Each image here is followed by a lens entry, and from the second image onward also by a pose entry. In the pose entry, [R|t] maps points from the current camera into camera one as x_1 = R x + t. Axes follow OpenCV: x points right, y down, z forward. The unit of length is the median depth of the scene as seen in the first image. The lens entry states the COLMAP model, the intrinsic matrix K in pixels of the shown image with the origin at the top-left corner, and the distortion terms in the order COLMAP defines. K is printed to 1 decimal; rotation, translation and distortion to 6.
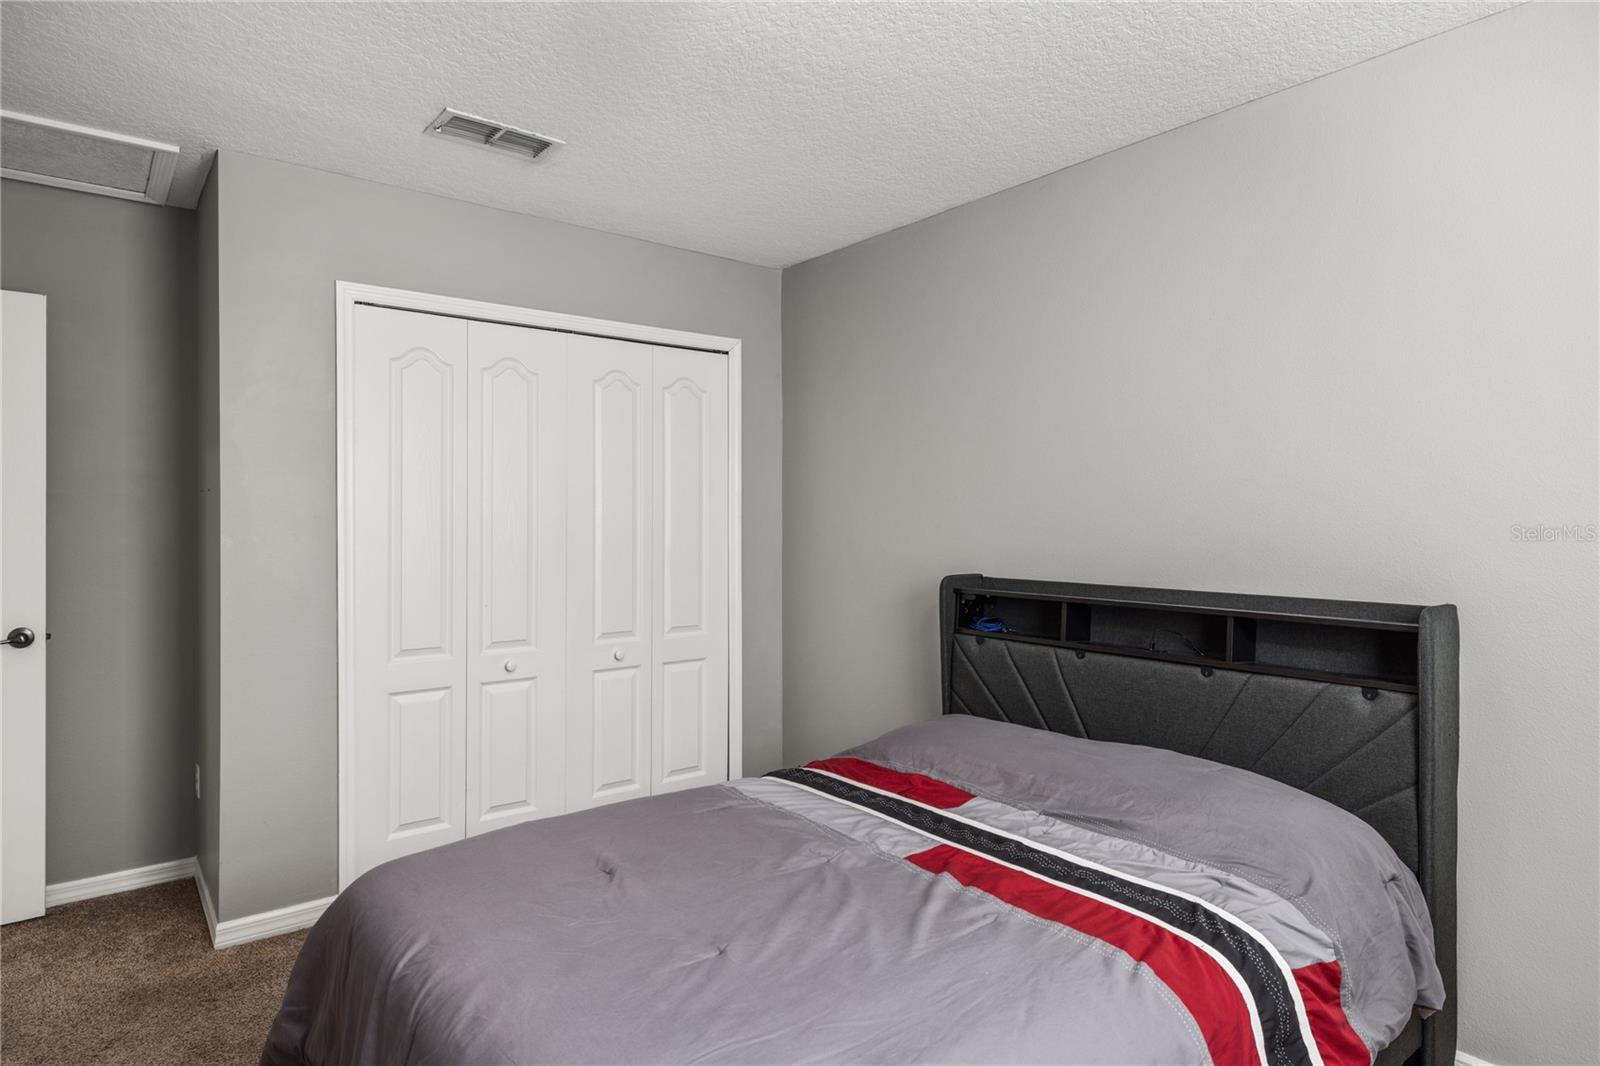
lens RADIAL K [[898.5, 0, 800.0], [0, 898.5, 533.0], [0, 0, 1]] dist [0.000621, 0.000087]
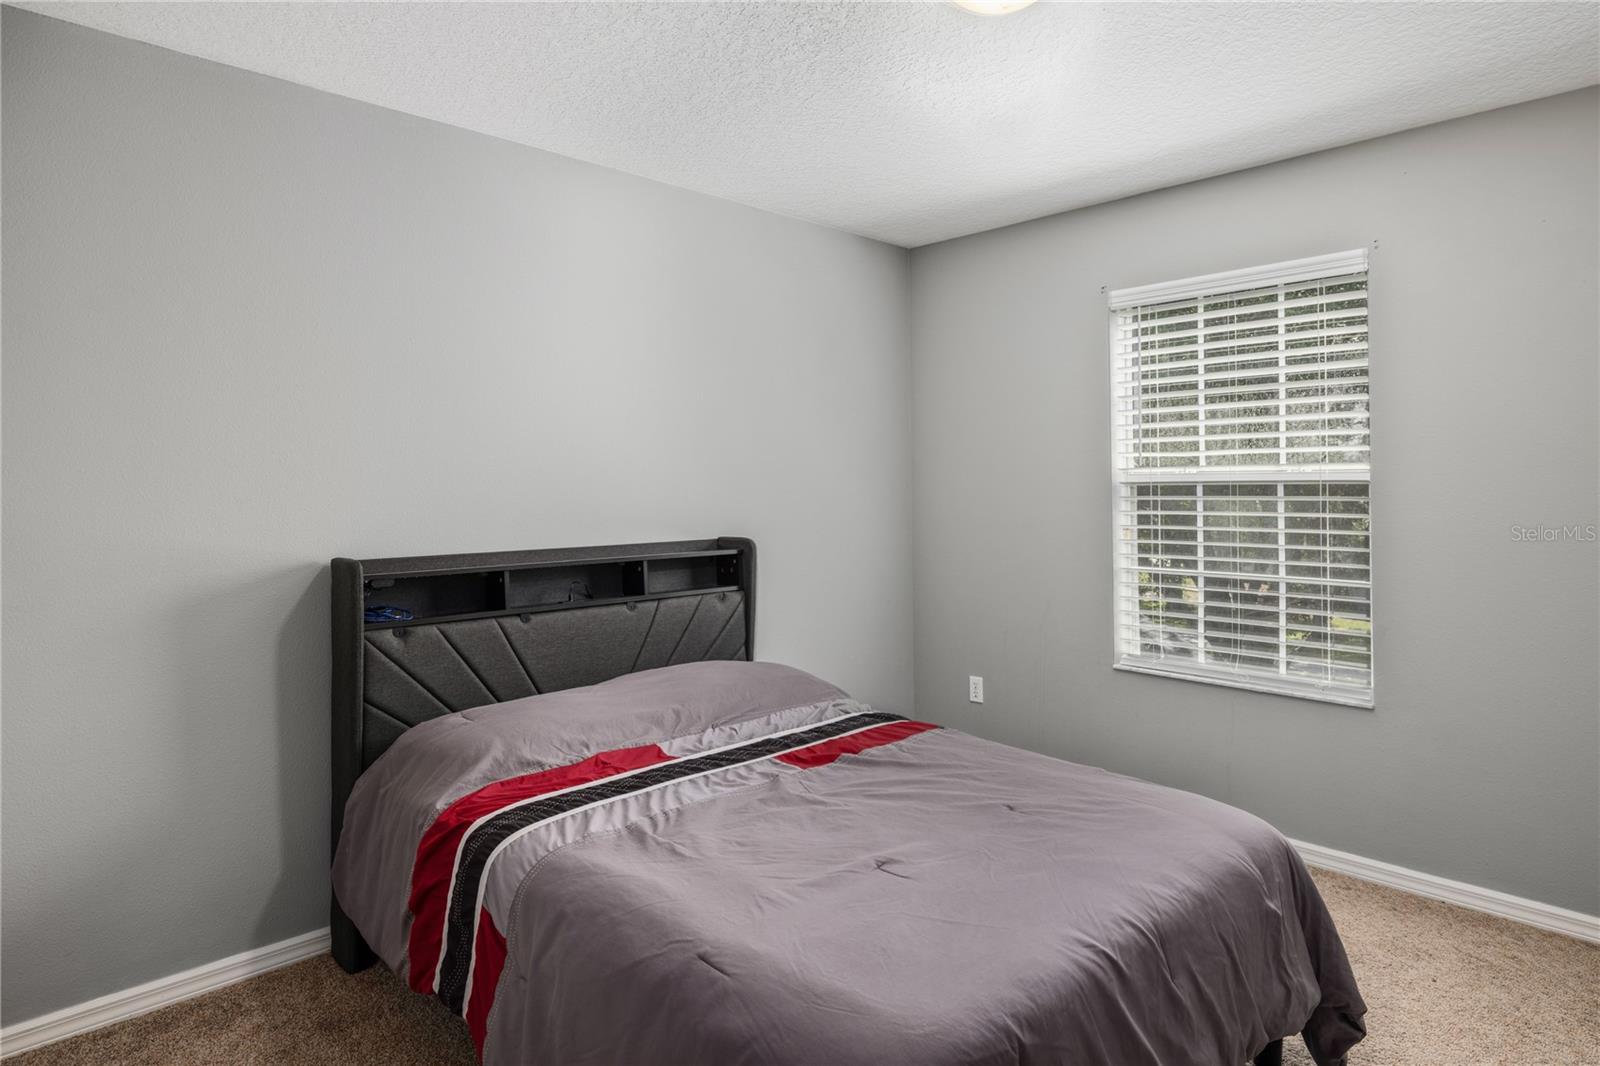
lens RADIAL K [[898.5, 0, 800.0], [0, 898.5, 533.0], [0, 0, 1]] dist [0.000621, 0.000087]
pose [[-0.093712, -0.058433, 0.993883, -0.747630], [0.014387, 0.998092, 0.060037, -0.022797], [-0.995495, 0.019925, -0.092693, 0.770948]]
